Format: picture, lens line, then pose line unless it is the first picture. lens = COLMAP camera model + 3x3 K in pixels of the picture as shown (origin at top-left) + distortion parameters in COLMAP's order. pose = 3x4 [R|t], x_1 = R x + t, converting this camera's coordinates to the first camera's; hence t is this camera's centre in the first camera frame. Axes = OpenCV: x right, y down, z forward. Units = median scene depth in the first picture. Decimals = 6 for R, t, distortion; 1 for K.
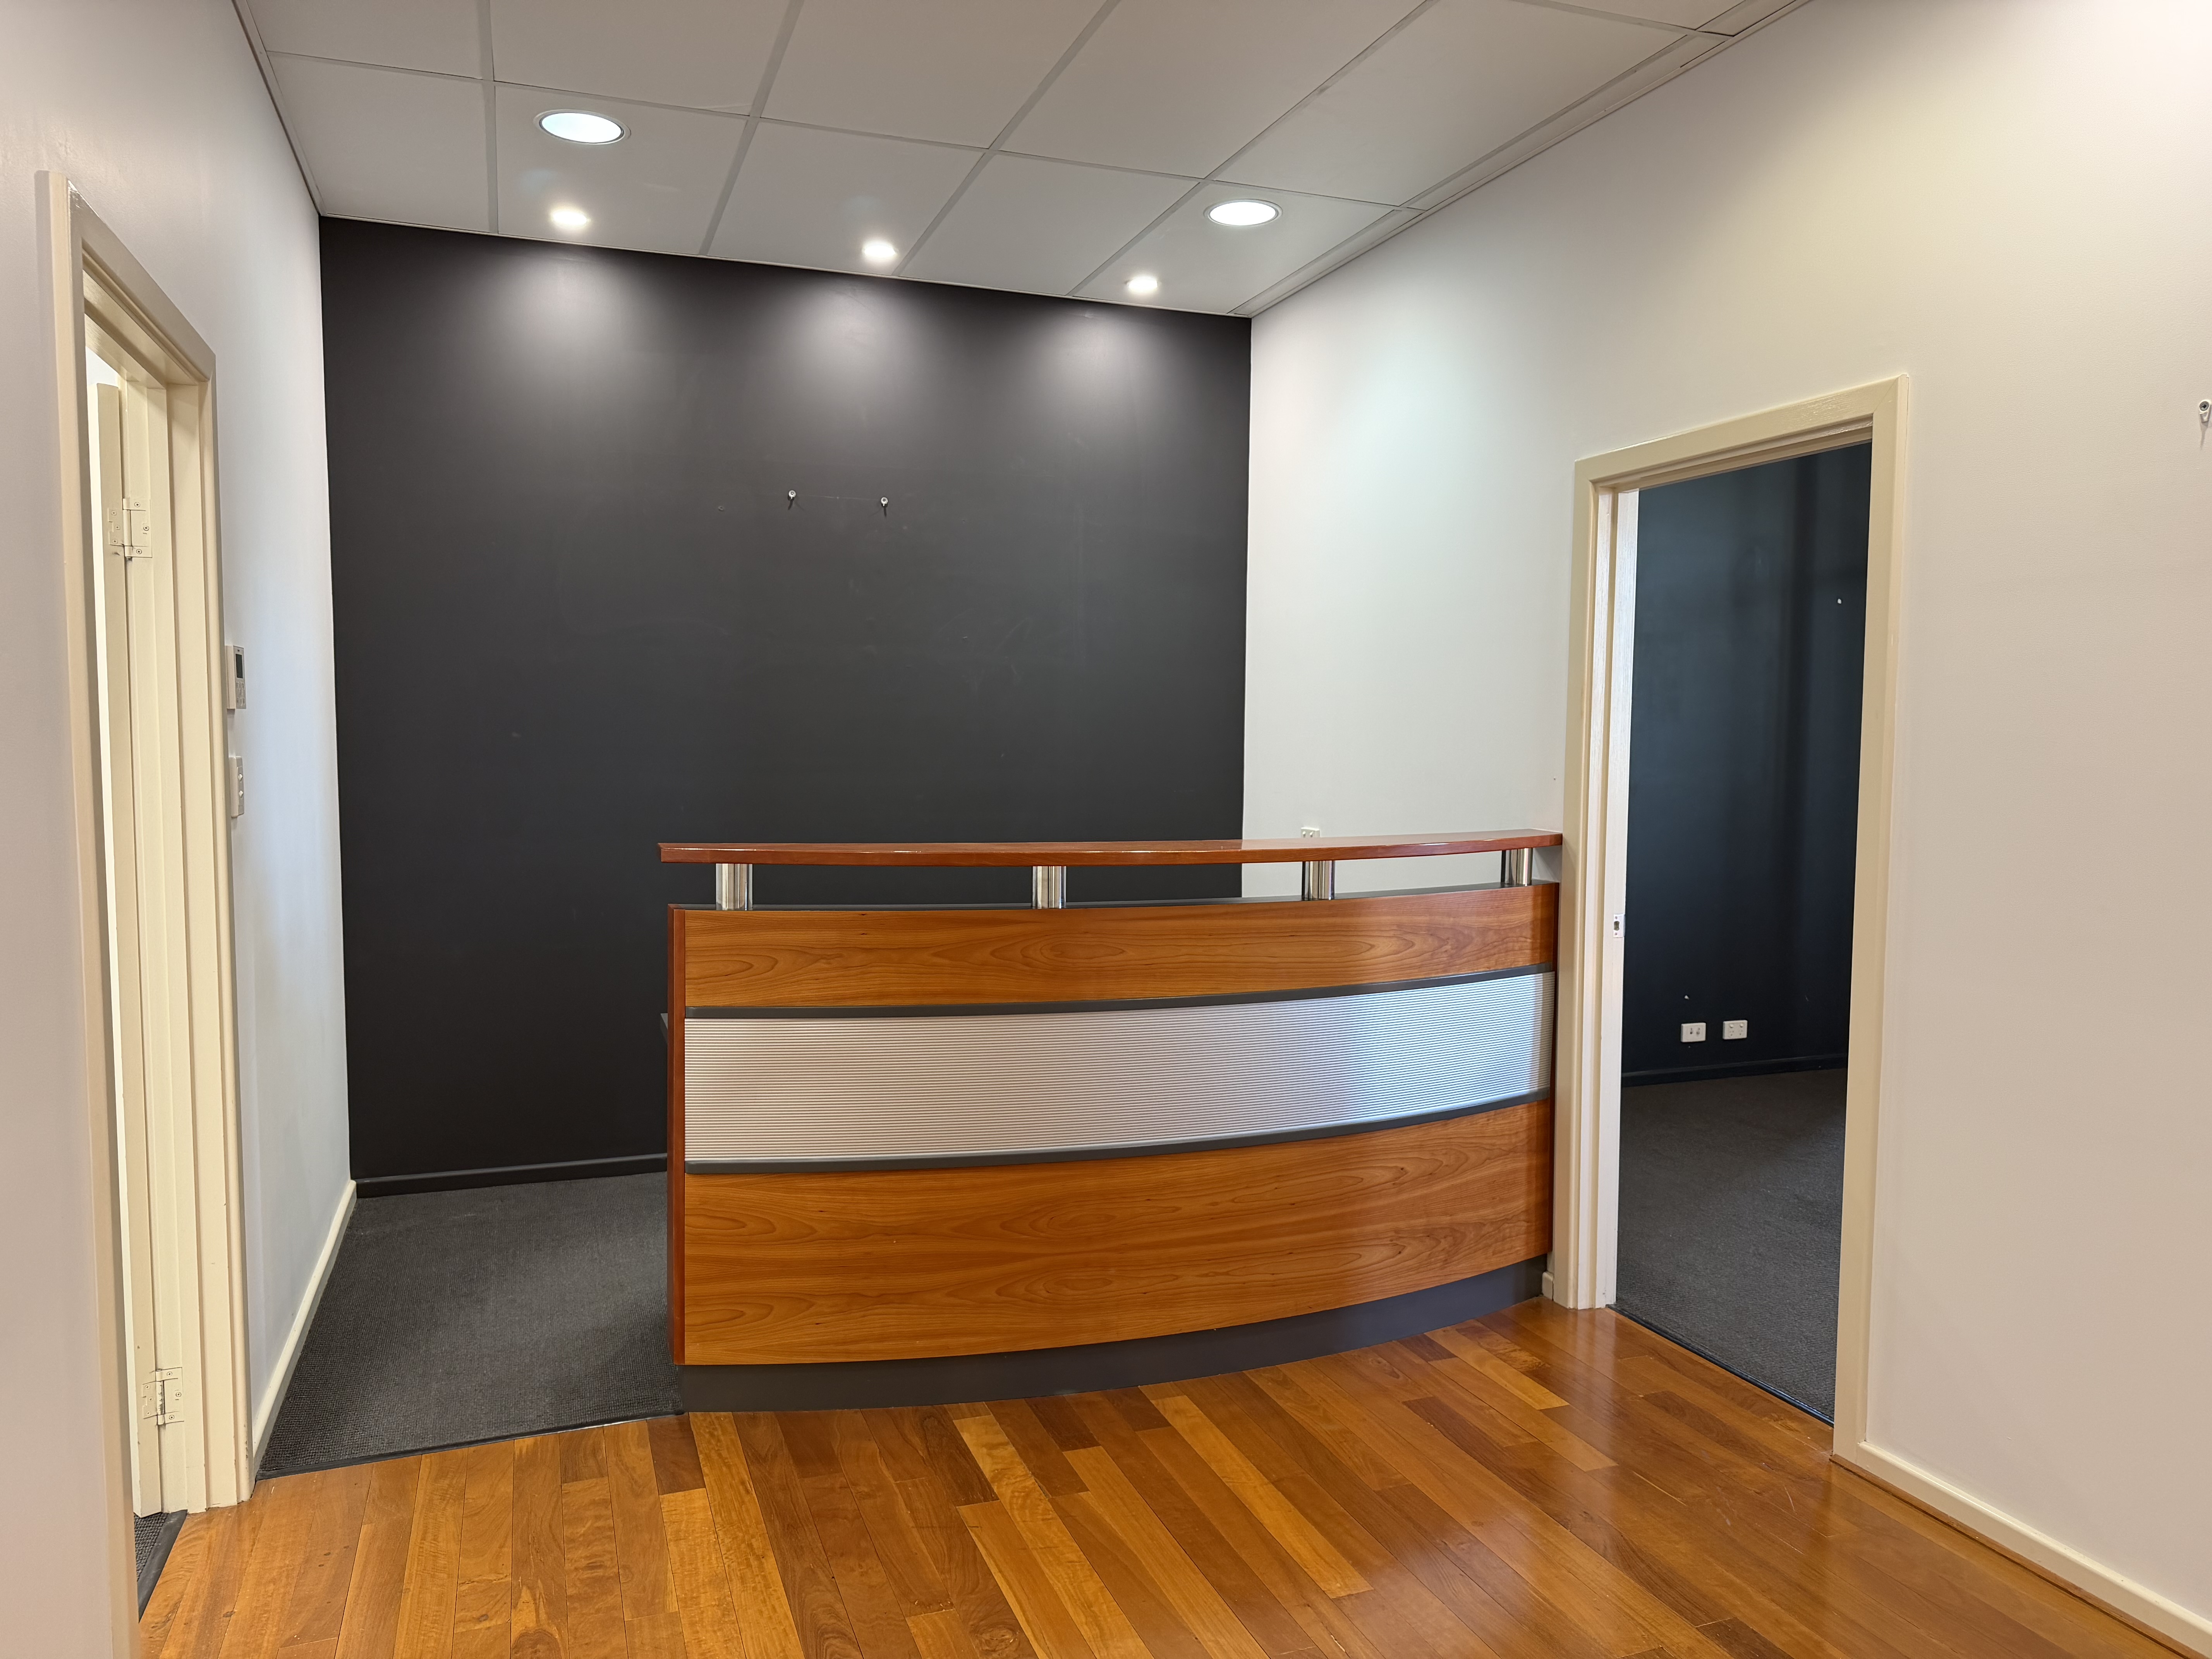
lens RADIAL K [[1552.5, 0, 1106.4], [0, 1552.5, 834.3], [0, 0, 1]] dist [0.018826, -0.013991]
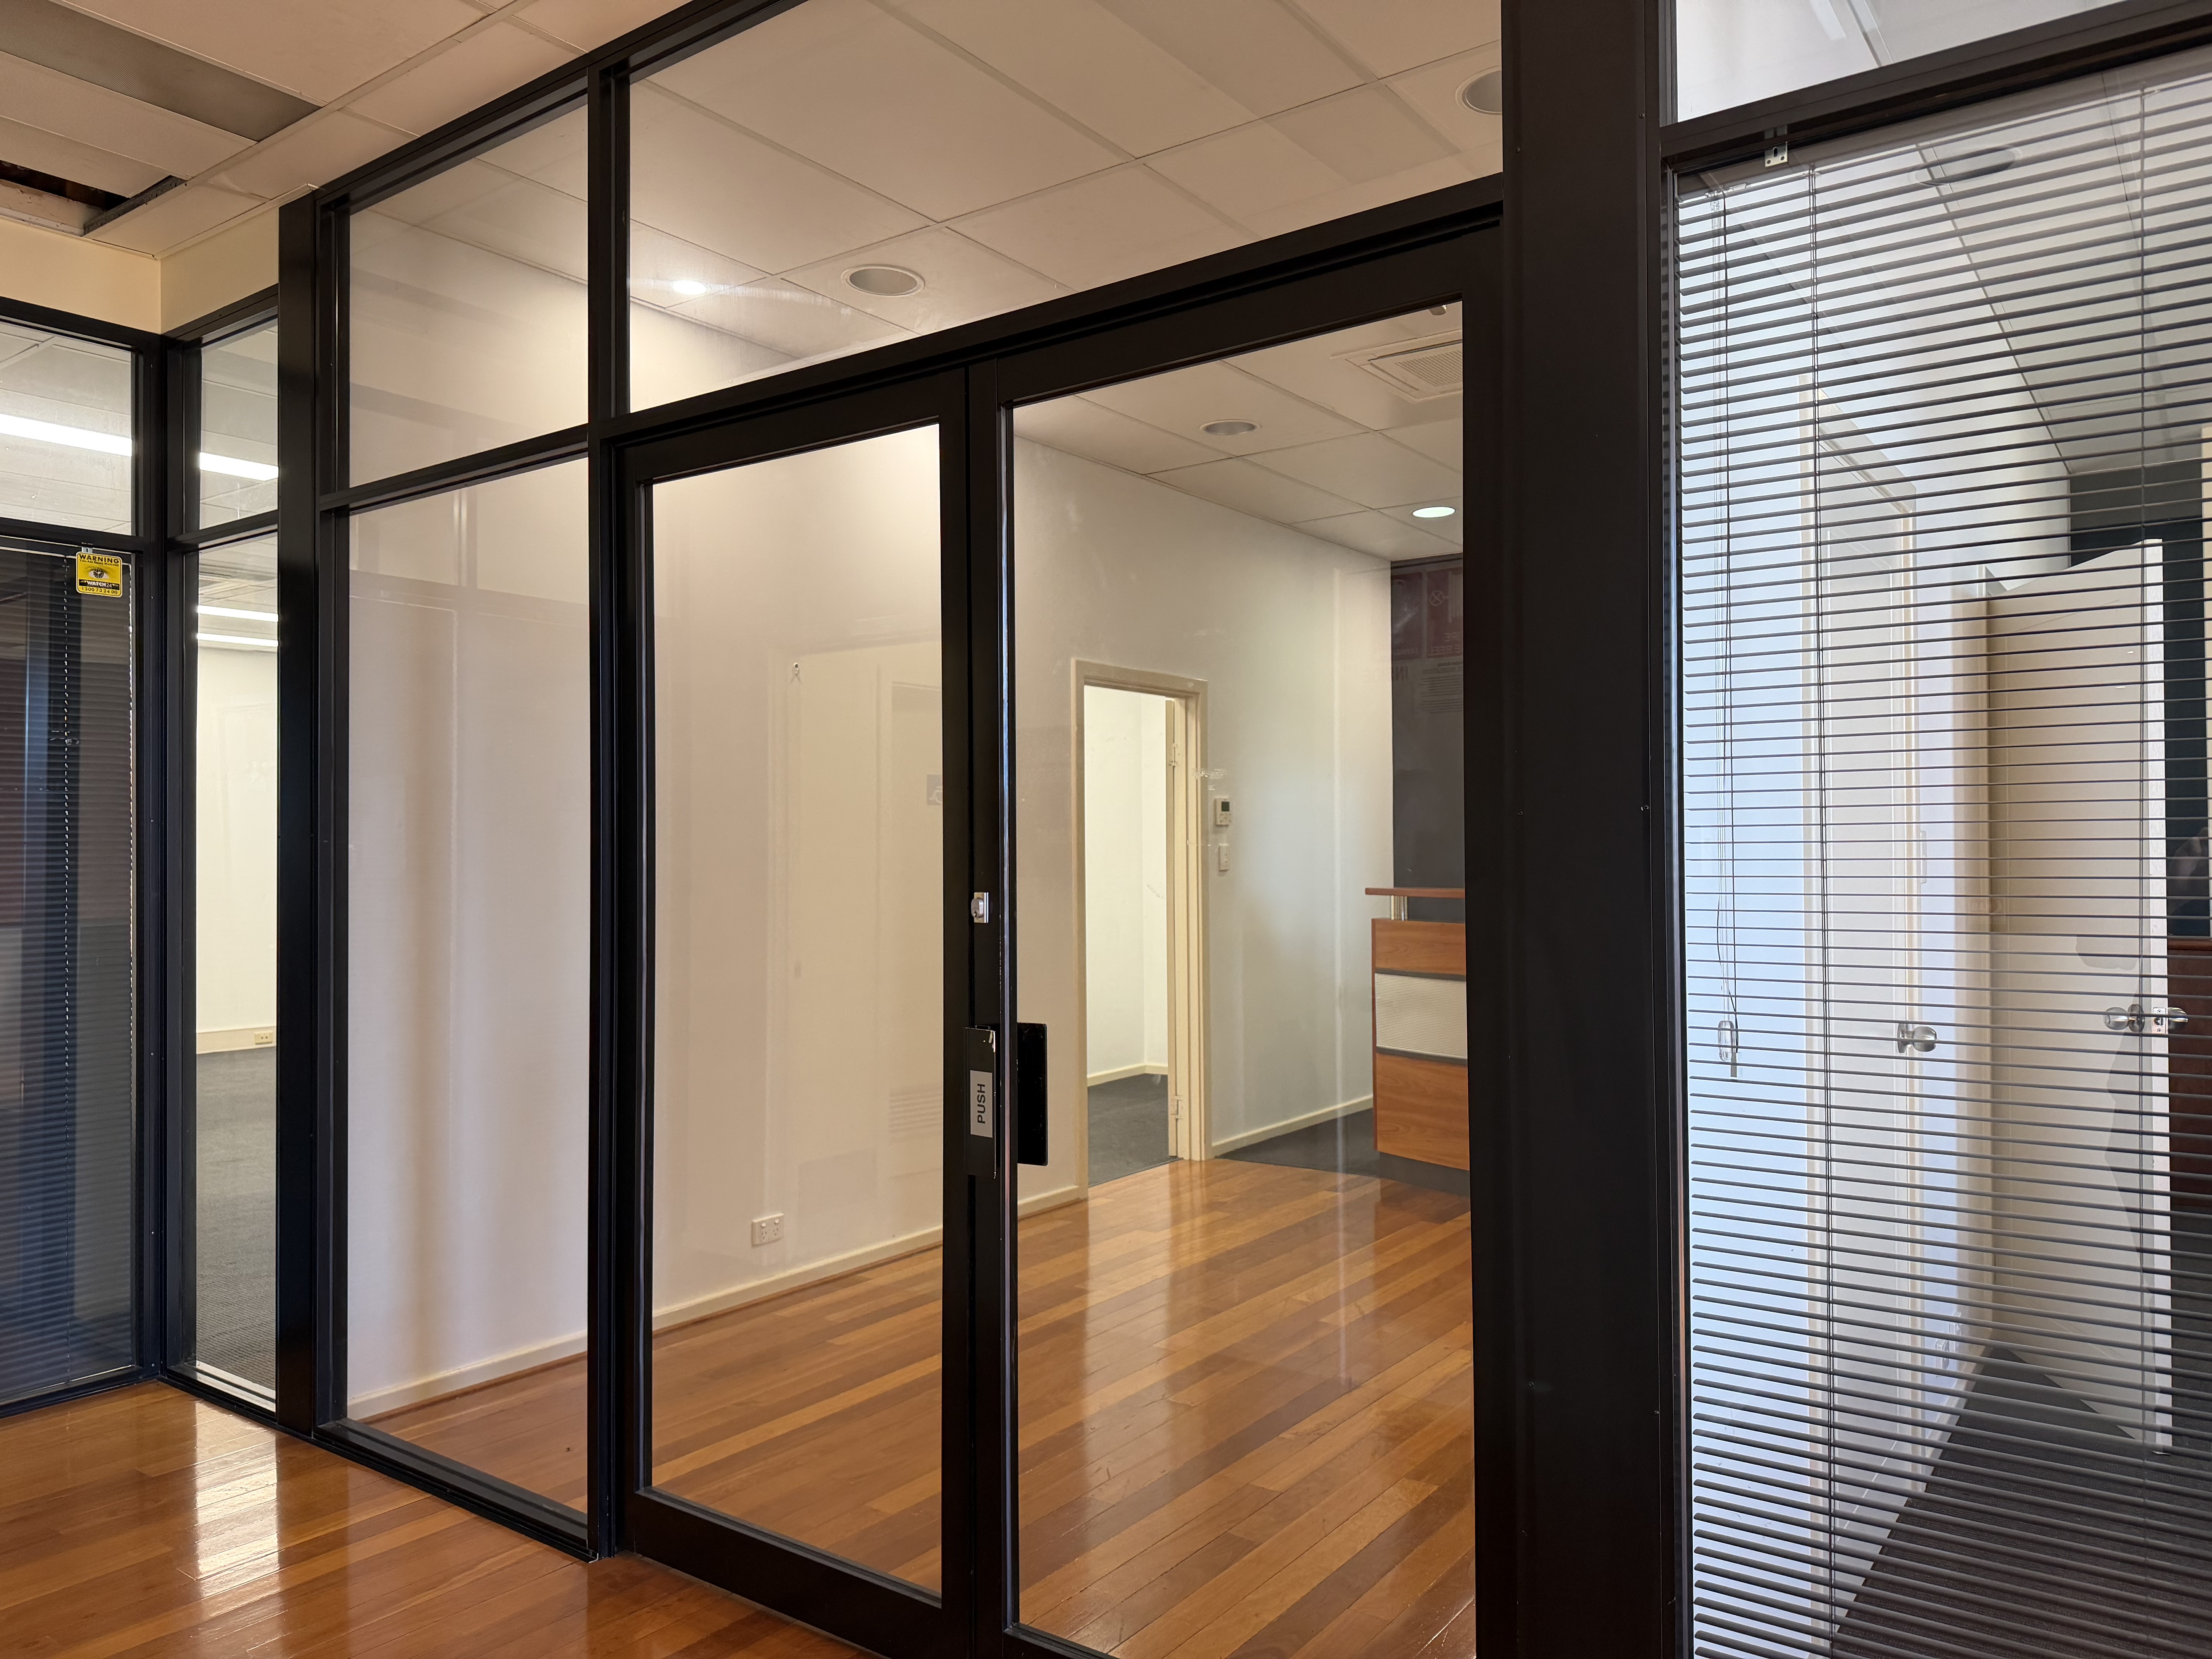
lens RADIAL K [[1552.5, 0, 1106.0], [0, 1552.5, 831.0], [0, 0, 1]] dist [0.018826, -0.013991]
pose [[0.554341, -0.017494, -0.832106, 1.187790], [-0.043627, 0.997794, -0.050041, 0.048954], [0.831146, 0.064042, 0.552355, -0.401357]]
